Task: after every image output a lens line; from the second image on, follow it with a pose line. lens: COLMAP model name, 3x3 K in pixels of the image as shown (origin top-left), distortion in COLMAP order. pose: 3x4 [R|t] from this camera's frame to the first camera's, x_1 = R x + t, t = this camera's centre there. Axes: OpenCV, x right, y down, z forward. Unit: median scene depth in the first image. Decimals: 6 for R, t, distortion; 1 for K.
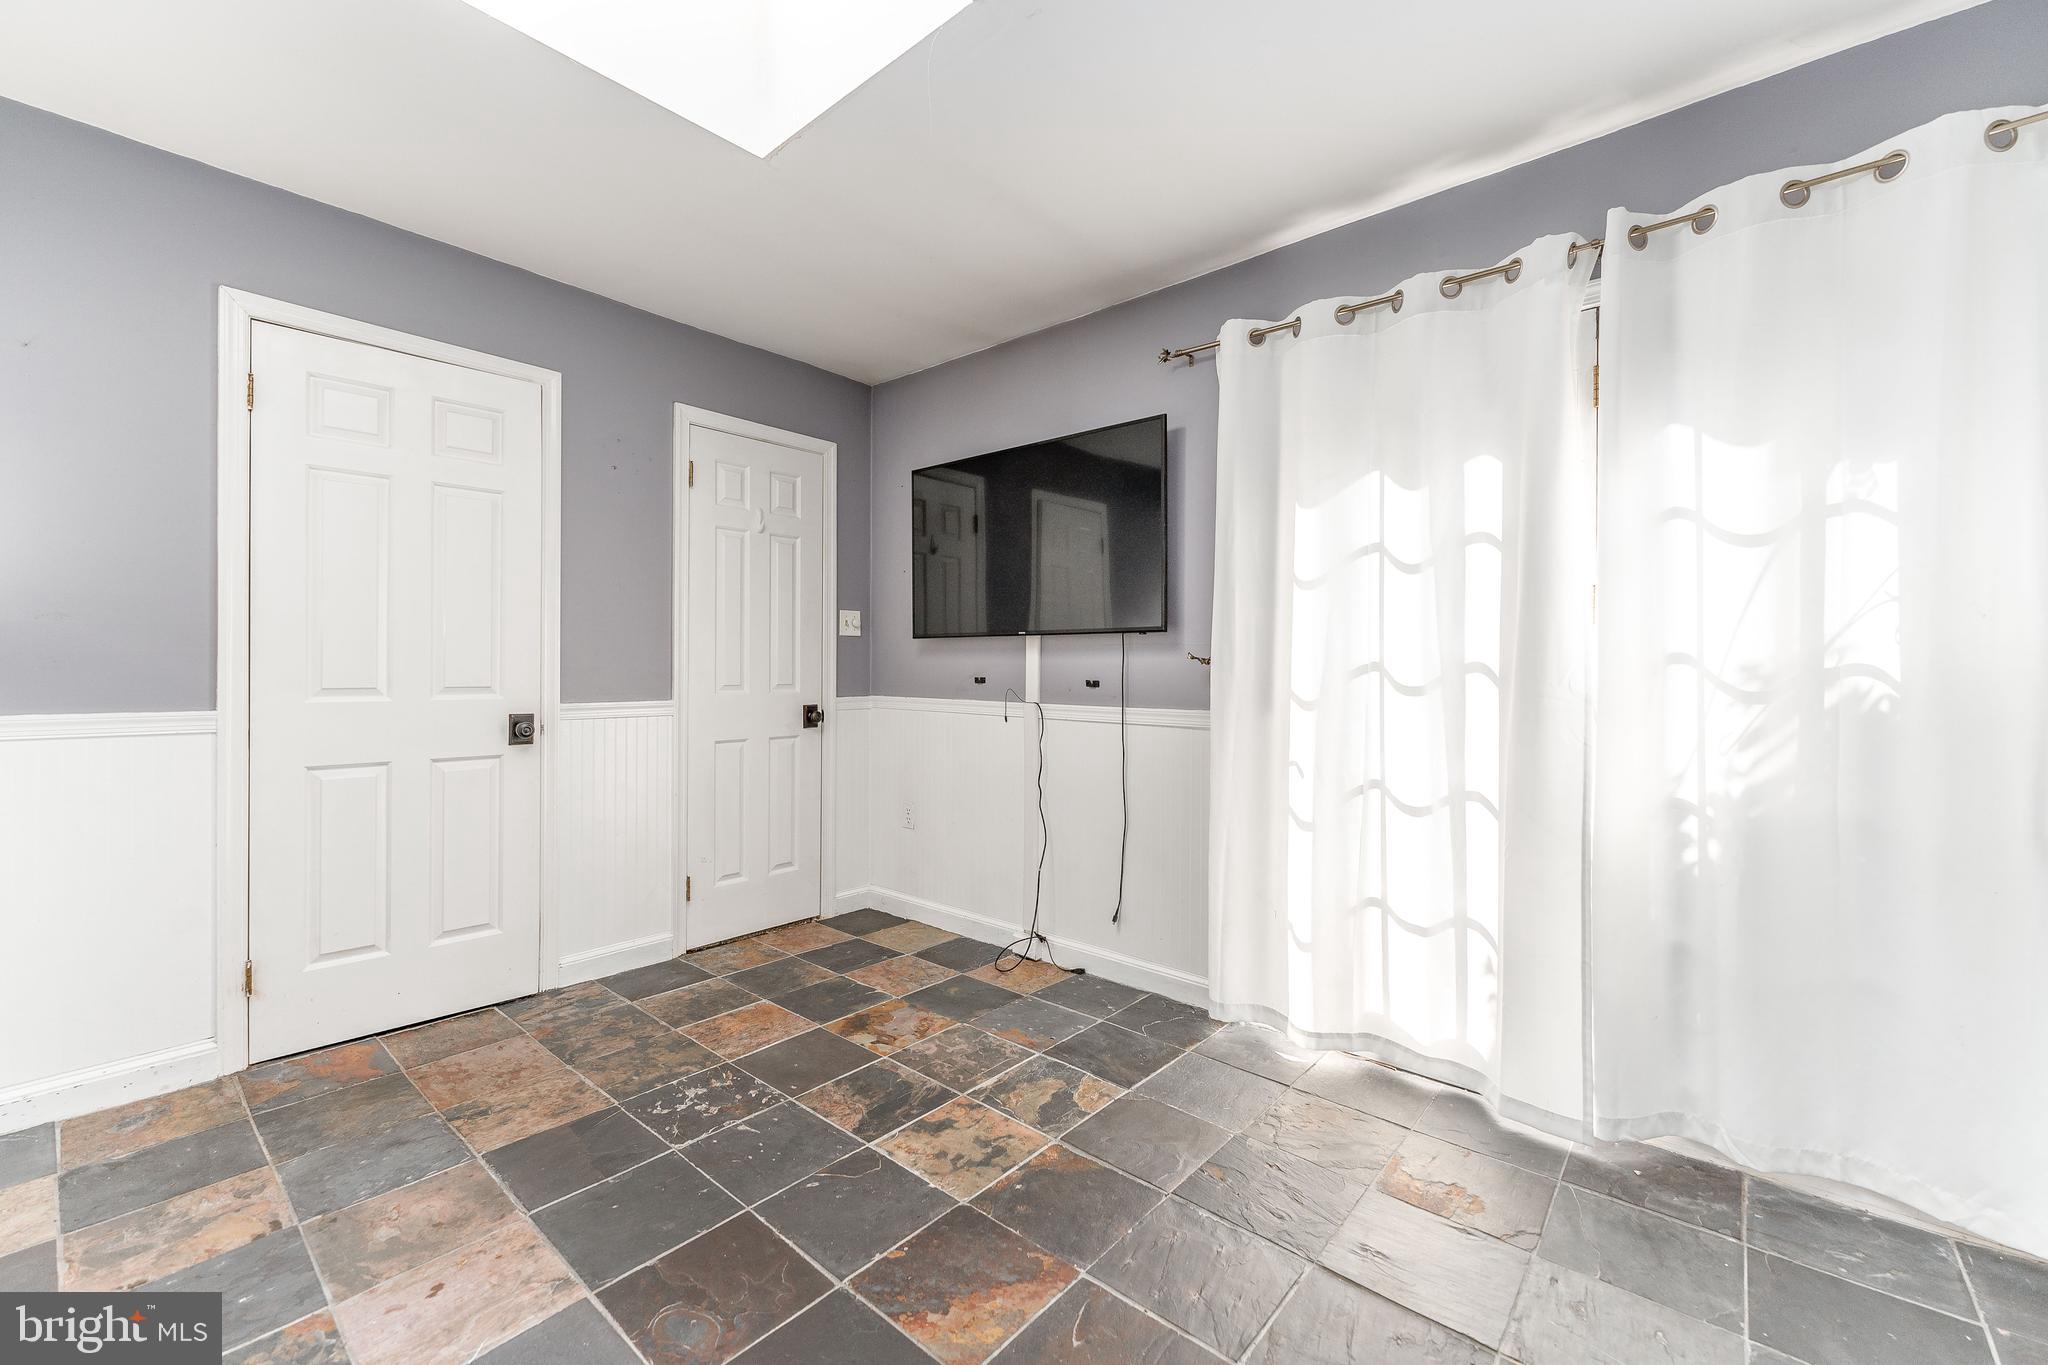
lens RADIAL K [[837.0, 0, 1027.6], [0, 837.0, 682.4], [0, 0, 1]] dist [0.006124, 0.000068]
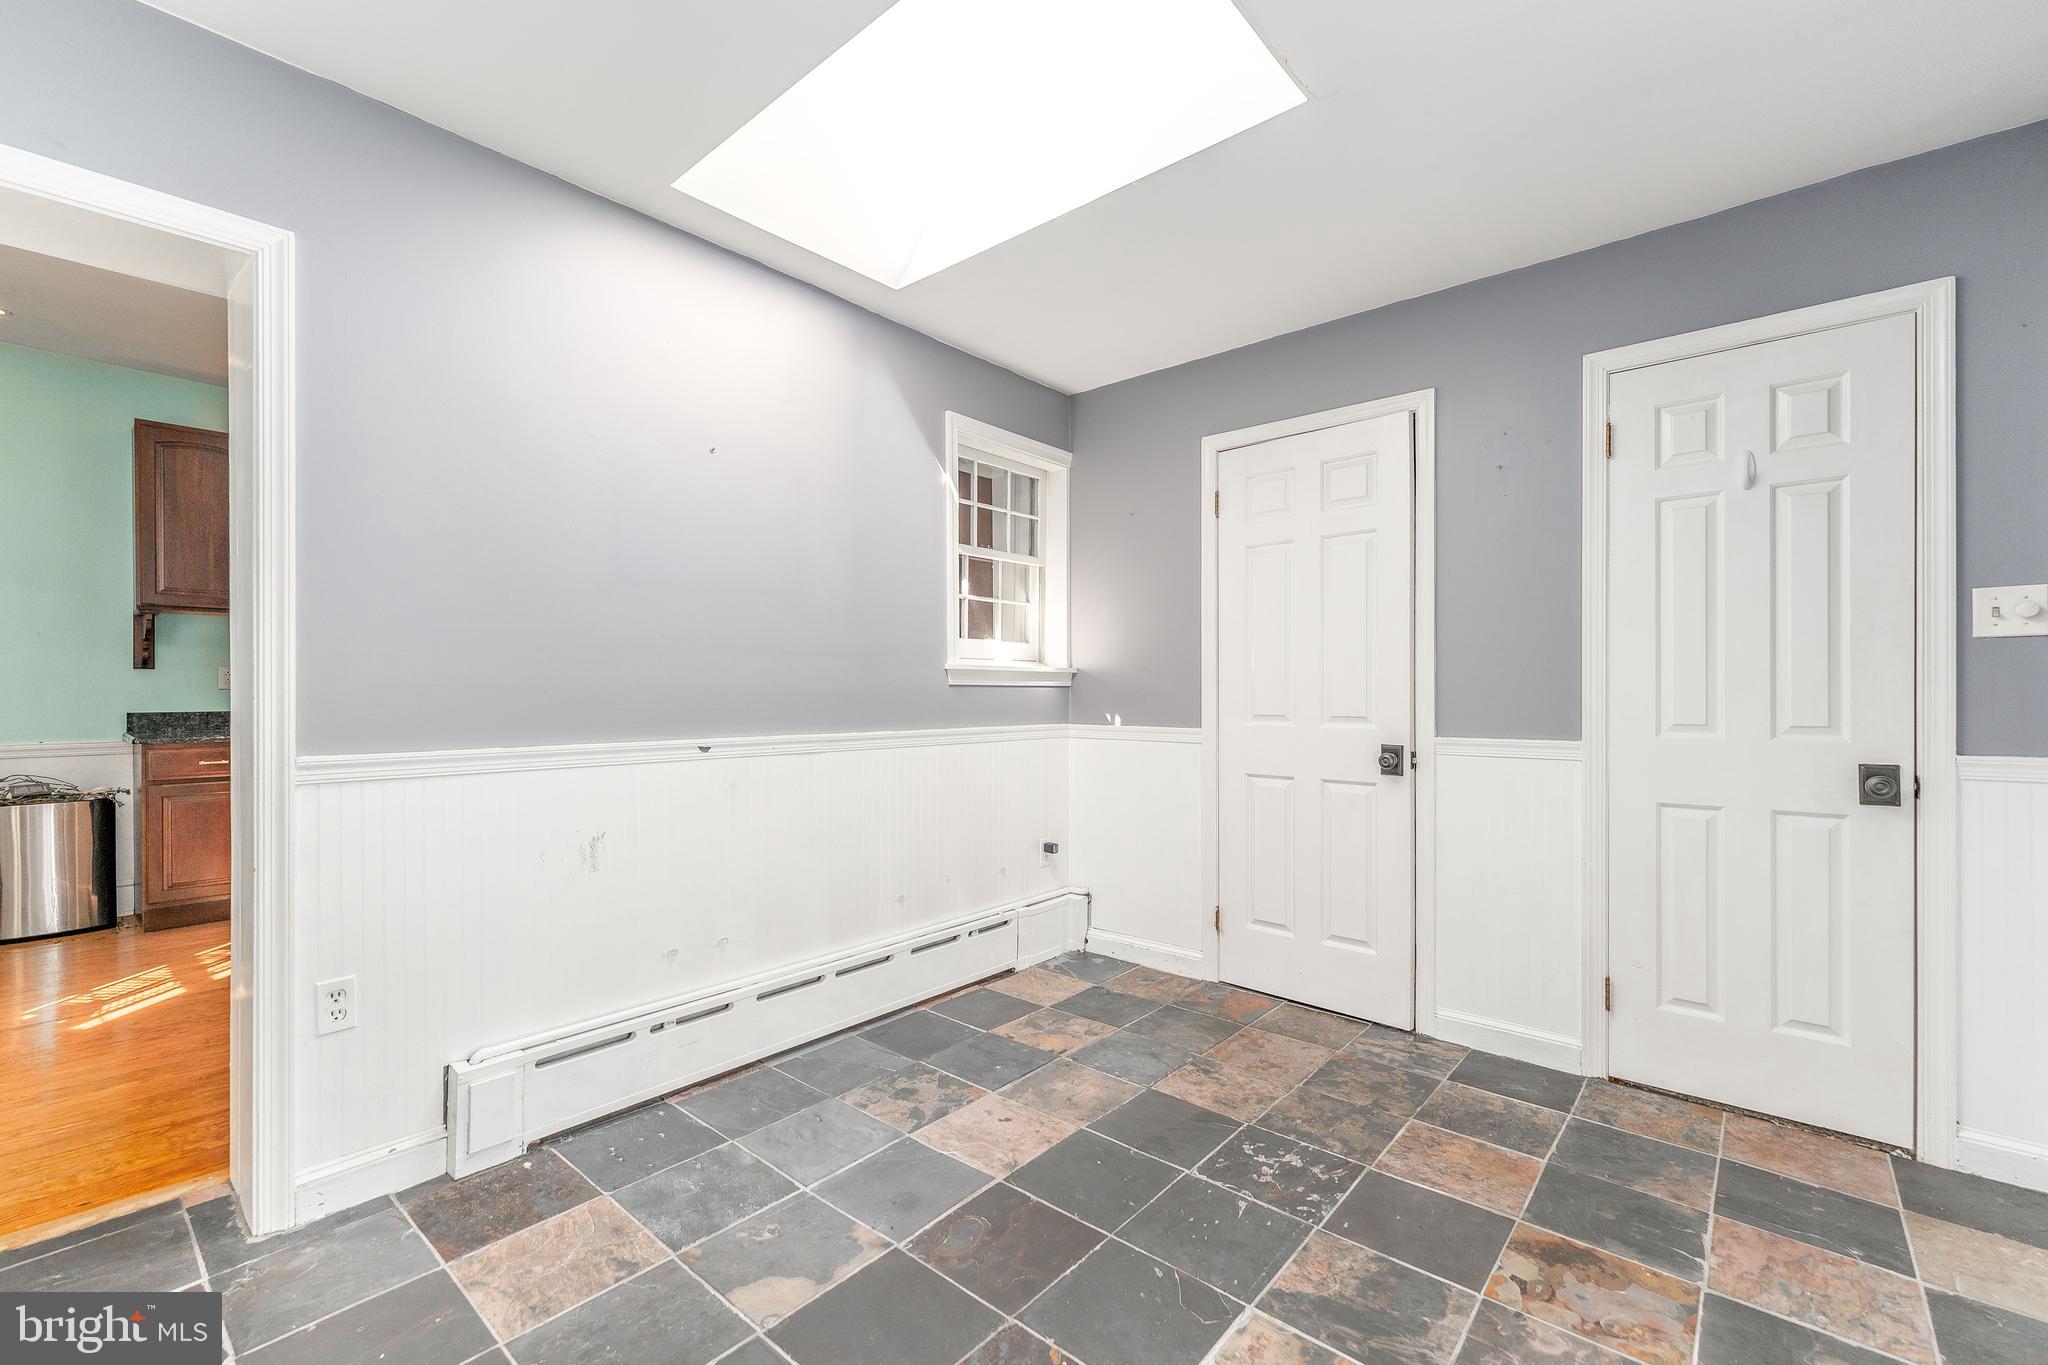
lens RADIAL K [[860.5, 0, 1007.1], [0, 860.5, 705.9], [0, 0, 1]] dist [0.004523, 0.000399]
pose [[-0.010061, 0.005429, -0.999935, 0.492432], [-0.020277, 0.999779, 0.005632, -0.006030], [0.999744, 0.020332, -0.009948, 0.620441]]
